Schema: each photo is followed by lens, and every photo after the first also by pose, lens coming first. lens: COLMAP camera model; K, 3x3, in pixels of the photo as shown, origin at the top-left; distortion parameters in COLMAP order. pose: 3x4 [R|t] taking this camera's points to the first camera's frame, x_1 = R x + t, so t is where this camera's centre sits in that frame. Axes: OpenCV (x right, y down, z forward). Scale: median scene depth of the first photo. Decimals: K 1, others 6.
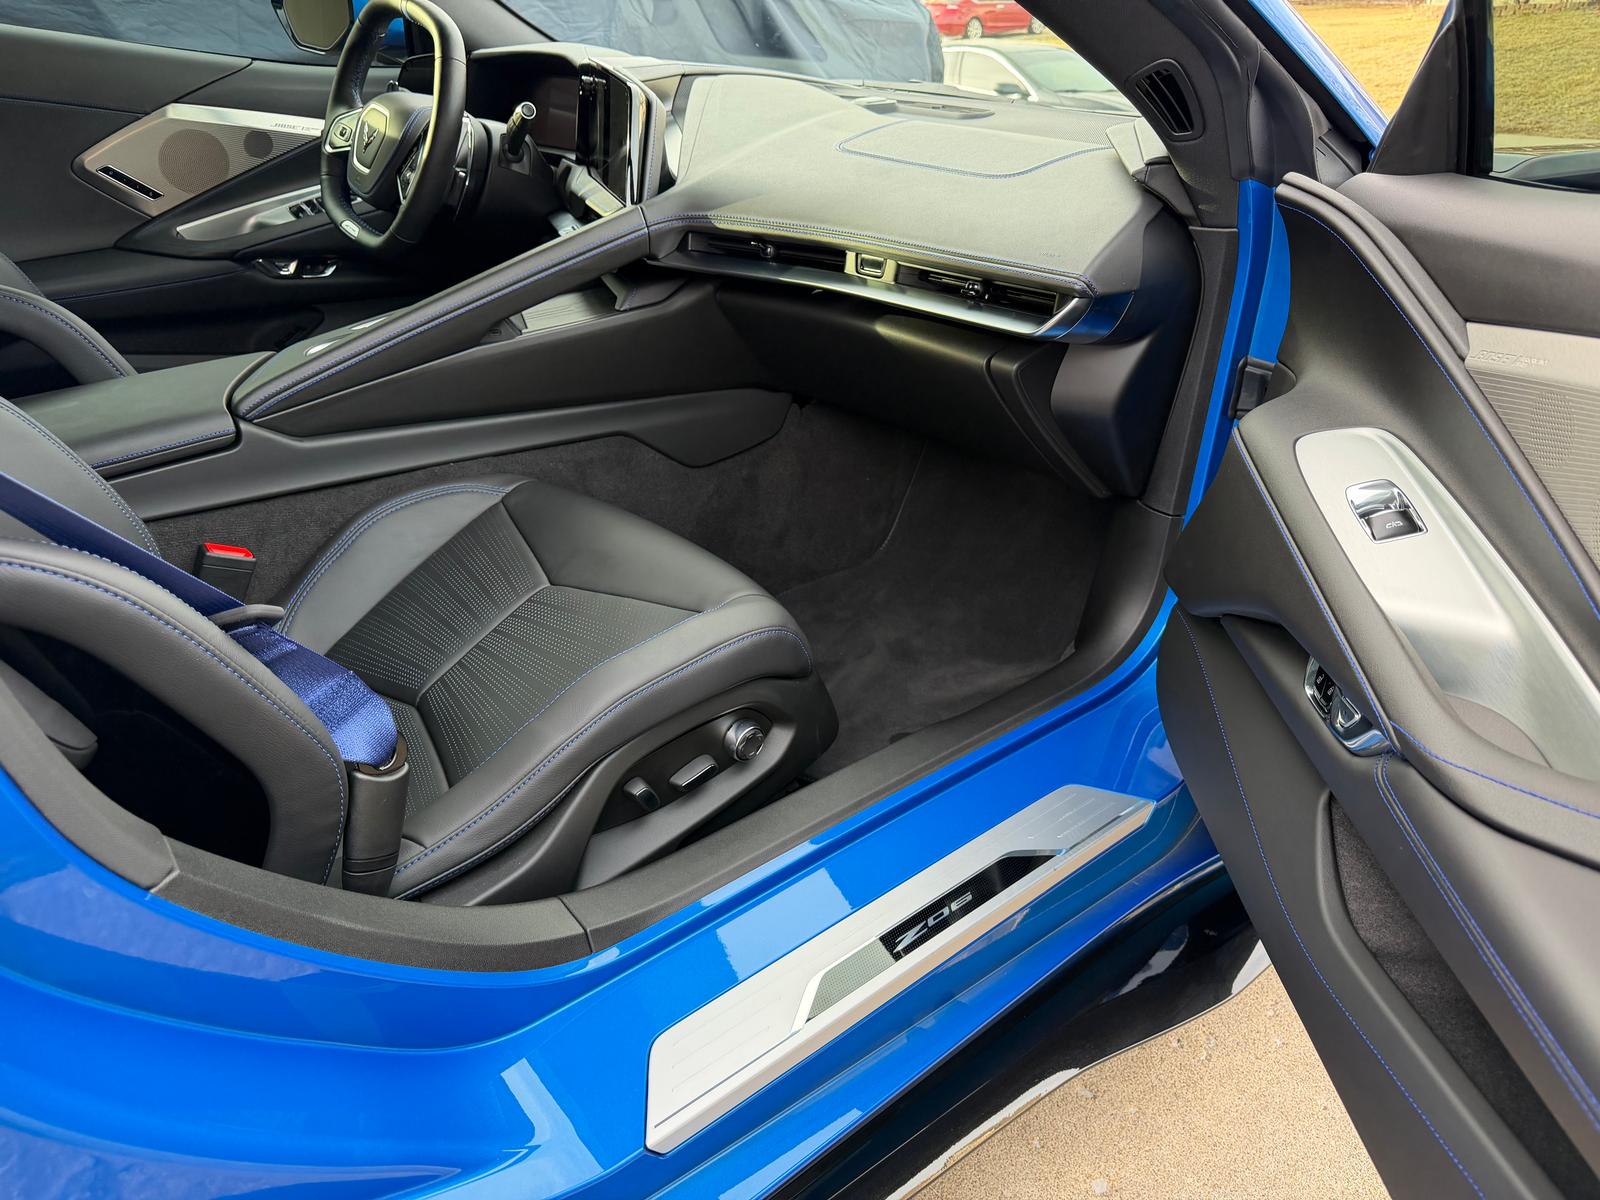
lens RADIAL K [[1127.9, 0, 809.3], [0, 1127.9, 597.9], [0, 0, 1]] dist [0.061208, -0.080820]
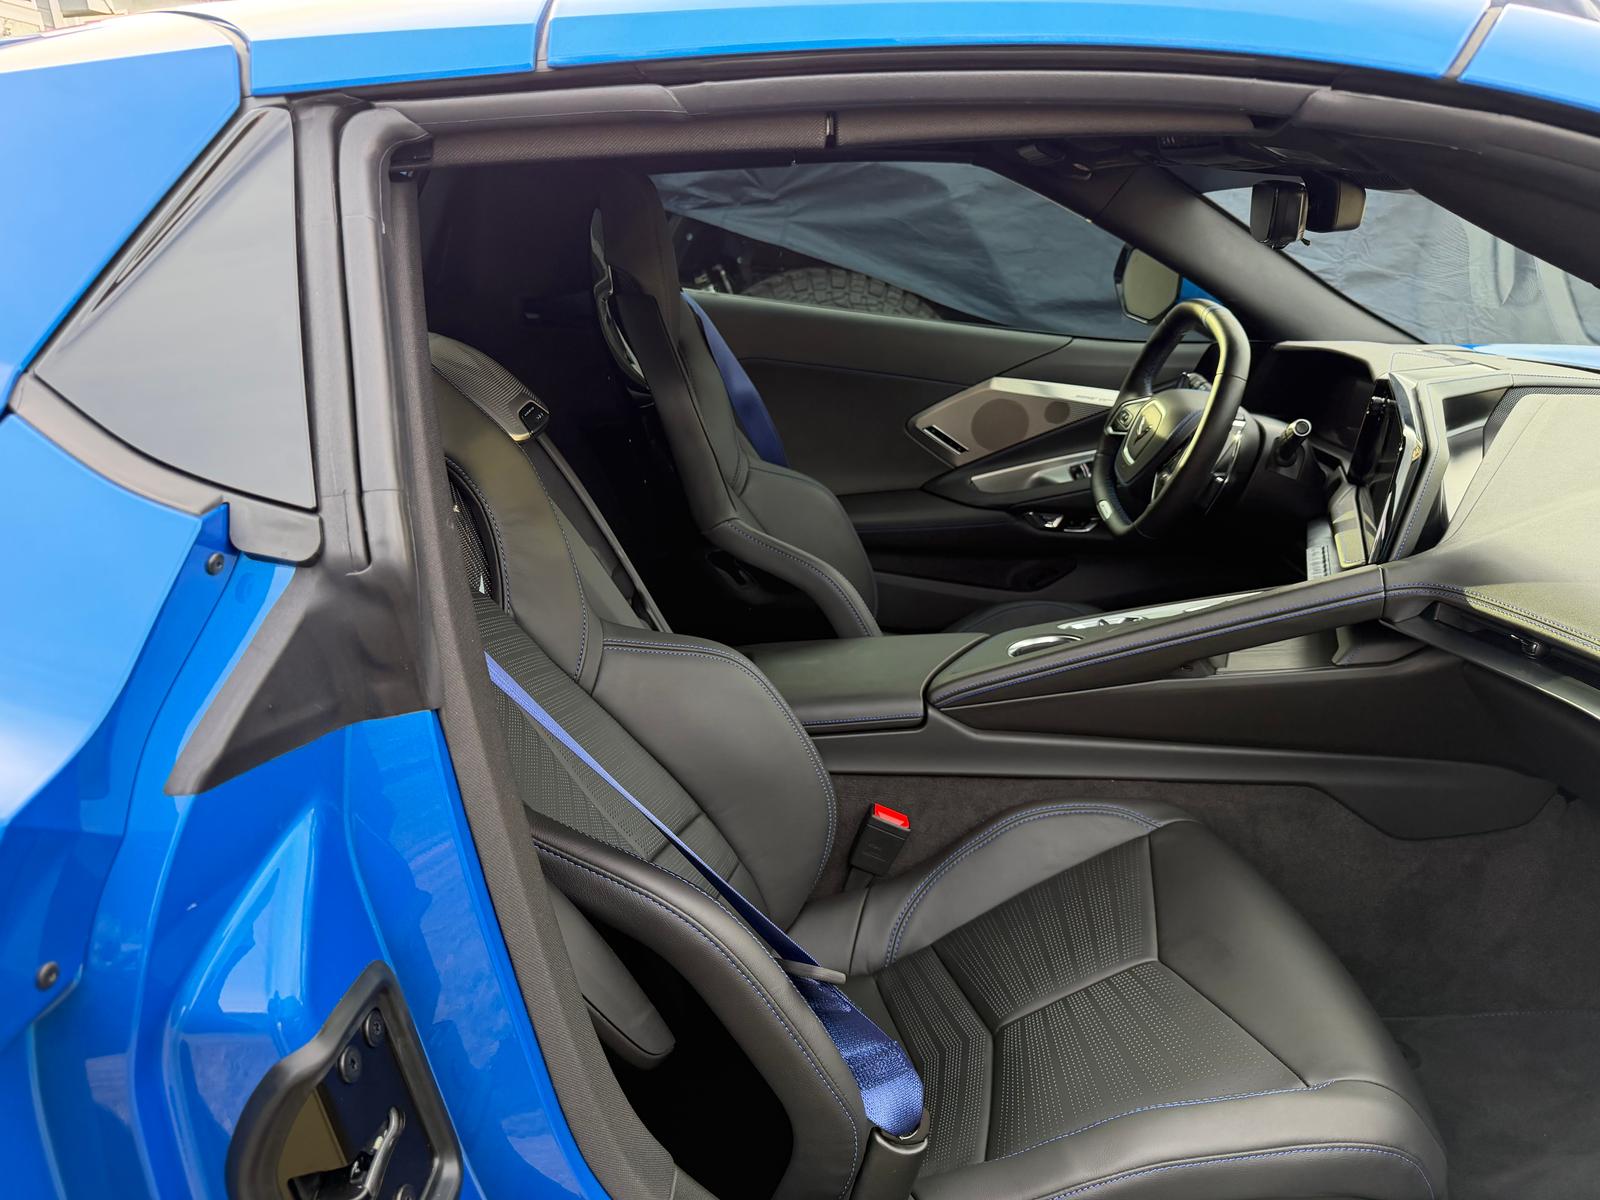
lens RADIAL K [[1137.0, 0, 794.0], [0, 1137.0, 599.1], [0, 0, 1]] dist [0.063514, -0.102721]
pose [[0.758597, 0.193351, -0.622210, 0.058943], [-0.268670, 0.962815, -0.028369, -0.150822], [0.593588, 0.188689, 0.782336, 0.018943]]
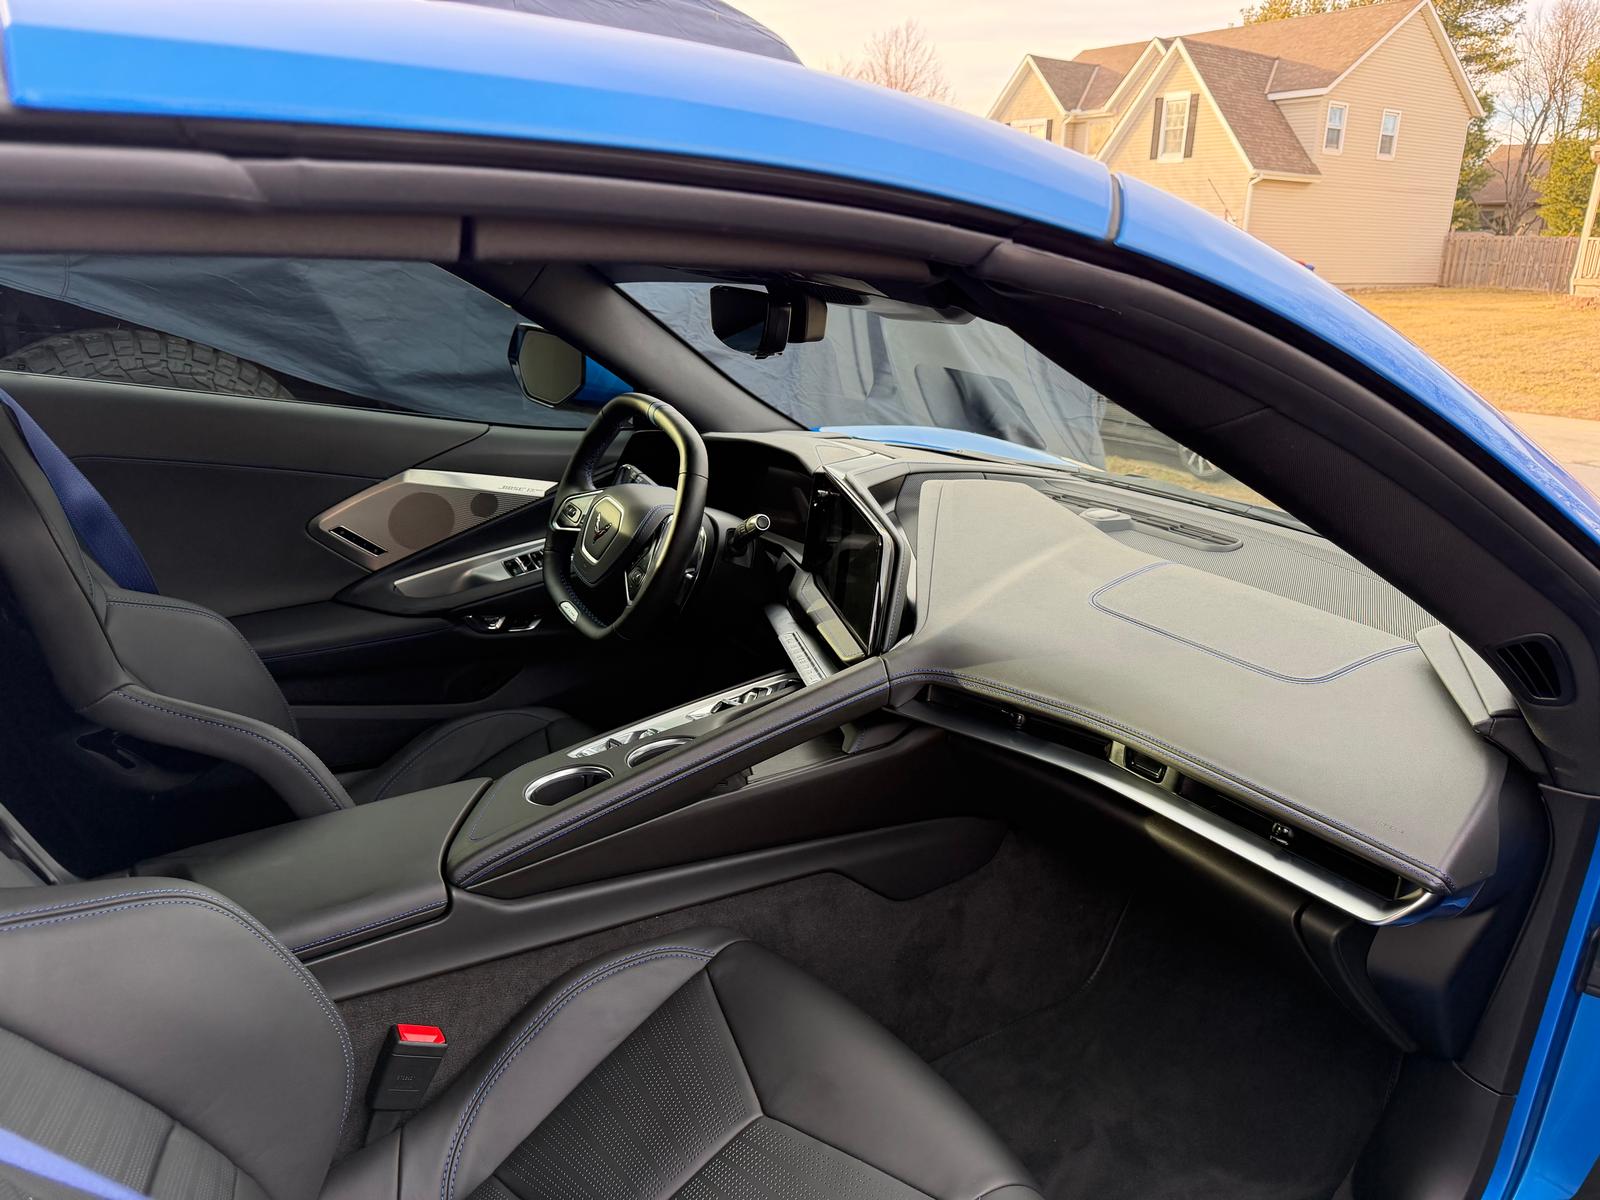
lens RADIAL K [[1127.9, 0, 809.3], [0, 1127.9, 597.9], [0, 0, 1]] dist [0.061208, -0.080820]
pose [[0.992607, 0.070840, -0.098558, -0.107547], [-0.087849, 0.979619, -0.180638, -0.193993], [0.083753, 0.187961, 0.978599, 0.055936]]
